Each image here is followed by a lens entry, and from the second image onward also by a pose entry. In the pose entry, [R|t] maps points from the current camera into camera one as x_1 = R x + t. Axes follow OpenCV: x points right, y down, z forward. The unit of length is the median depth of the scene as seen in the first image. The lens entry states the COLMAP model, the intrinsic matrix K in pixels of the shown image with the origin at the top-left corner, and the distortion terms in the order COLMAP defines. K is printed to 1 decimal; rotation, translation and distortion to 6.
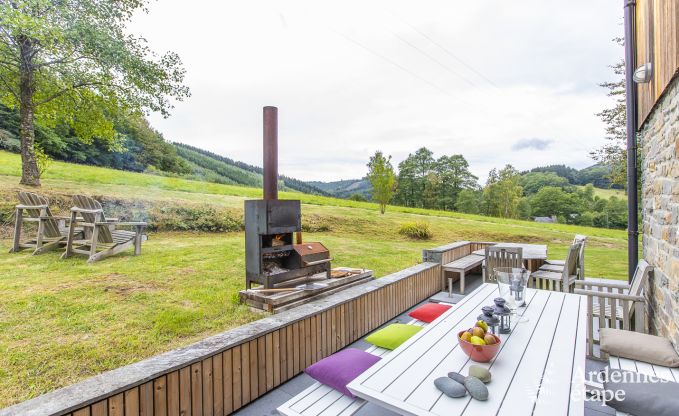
lens RADIAL K [[298.1, 0, 343.6], [0, 298.1, 204.6], [0, 0, 1]] dist [-0.013095, -0.000781]
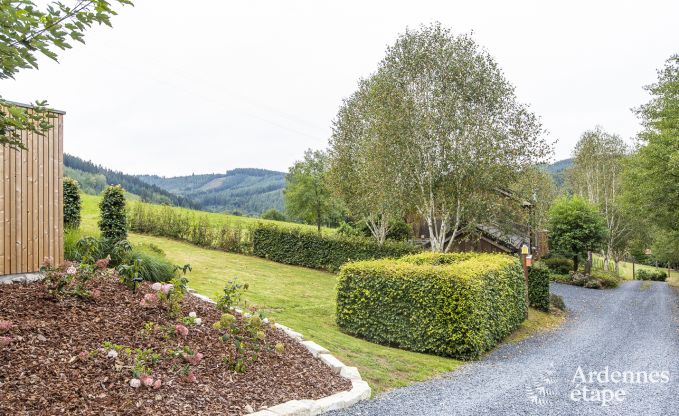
lens RADIAL K [[485.1, 0, 340.9], [0, 485.1, 209.2], [0, 0, 1]] dist [0.012212, 0.002258]
pose [[0.951215, 0.008188, 0.308419, -2.389900], [-0.005886, 0.999947, -0.008393, -0.295233], [-0.308471, 0.006168, 0.951214, -4.735988]]
